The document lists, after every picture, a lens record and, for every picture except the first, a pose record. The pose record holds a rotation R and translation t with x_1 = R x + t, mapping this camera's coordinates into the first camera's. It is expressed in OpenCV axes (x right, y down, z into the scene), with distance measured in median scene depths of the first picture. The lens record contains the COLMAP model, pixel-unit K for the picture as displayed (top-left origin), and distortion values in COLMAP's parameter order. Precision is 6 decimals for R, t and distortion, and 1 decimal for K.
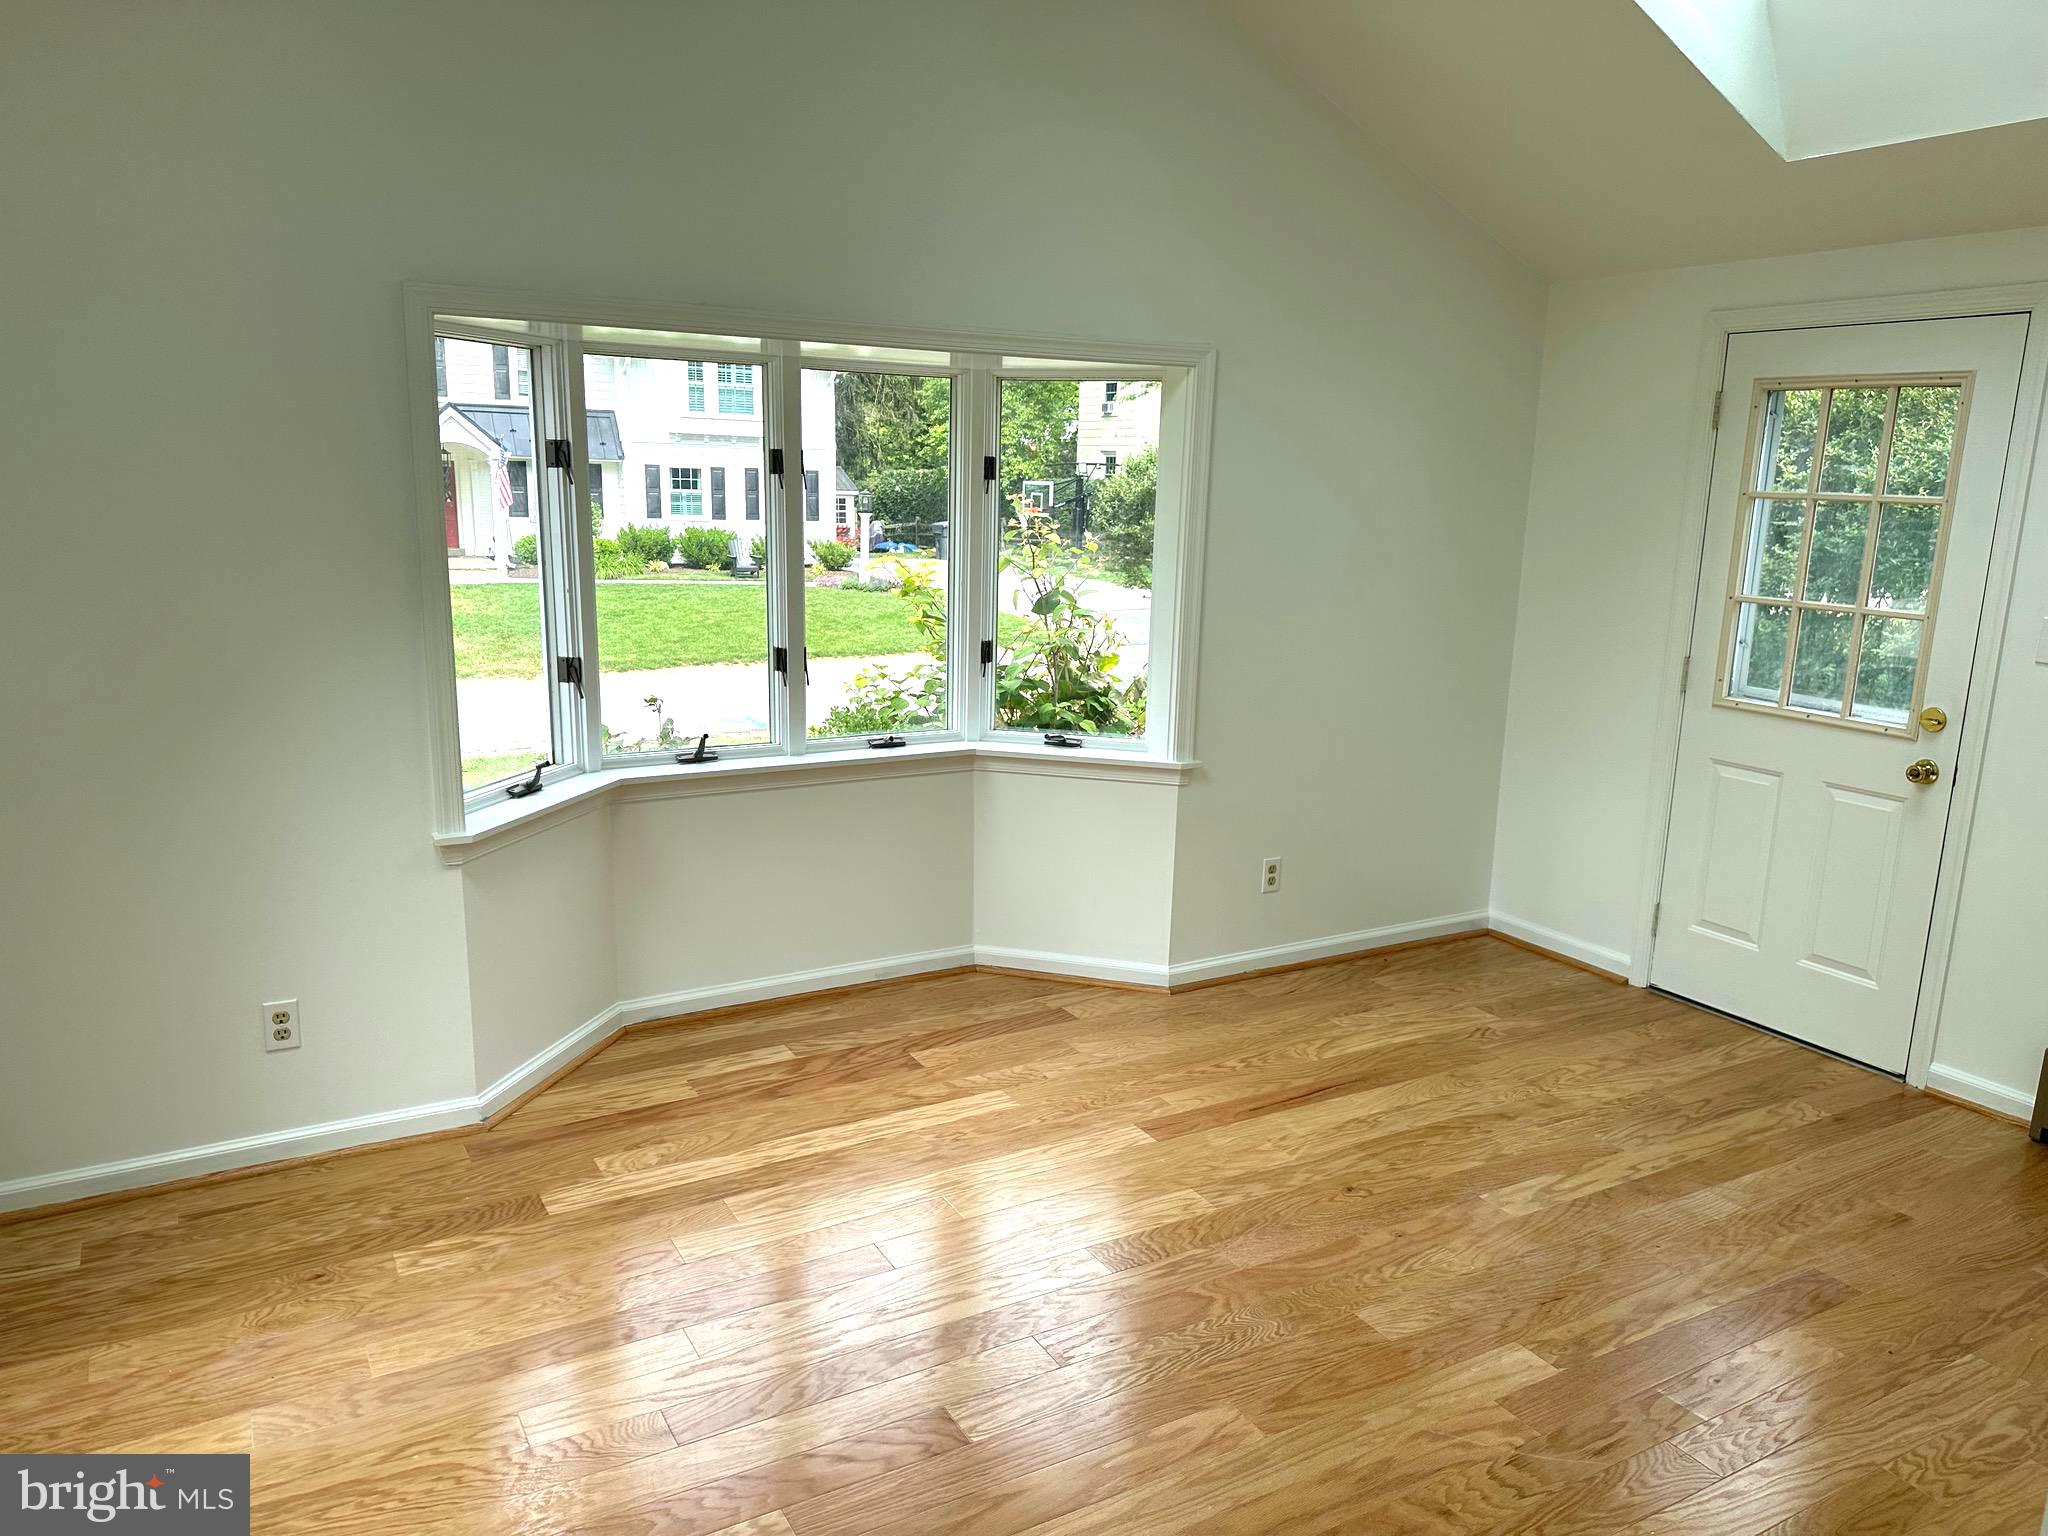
lens RADIAL K [[1421.2, 0, 1031.0], [0, 1421.2, 763.4], [0, 0, 1]] dist [0.125340, -0.170369]
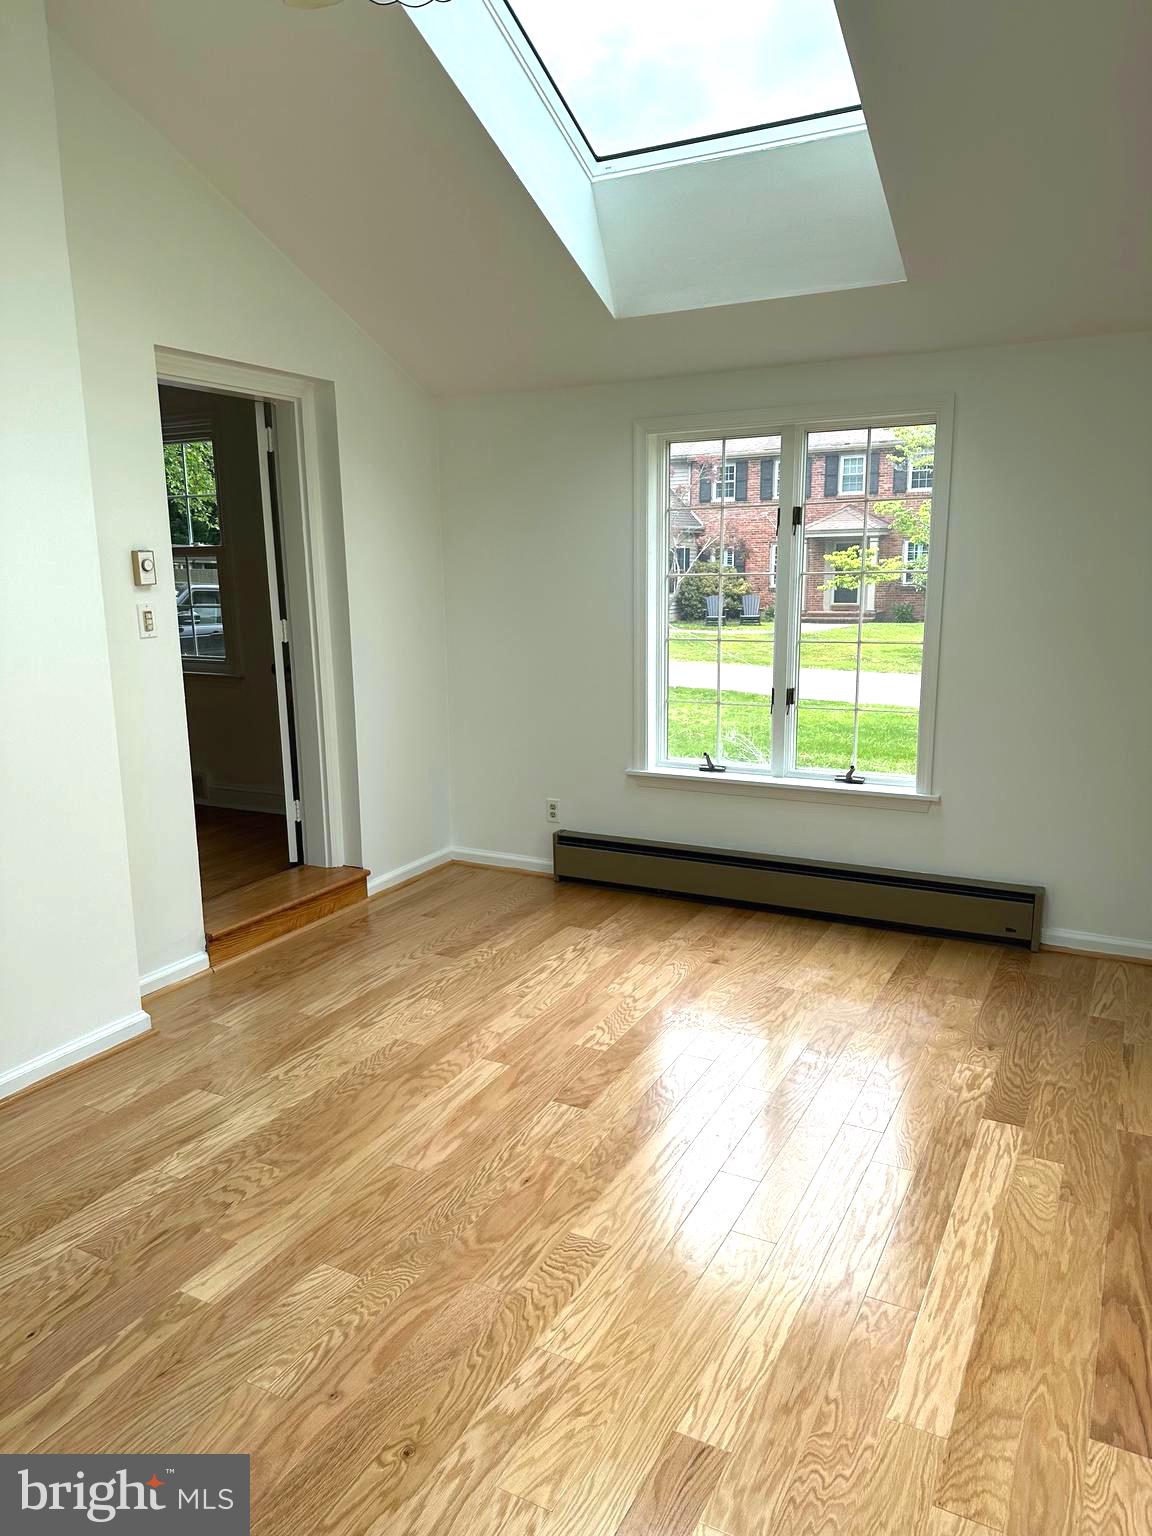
lens RADIAL K [[1065.9, 0, 561.3], [0, 1065.9, 743.7], [0, 0, 1]] dist [0.125340, -0.170369]
pose [[-0.853069, 0.079152, -0.515760, 0.476251], [-0.113841, 0.936386, 0.331997, -0.287047], [0.509228, 0.341931, -0.789791, 1.558103]]
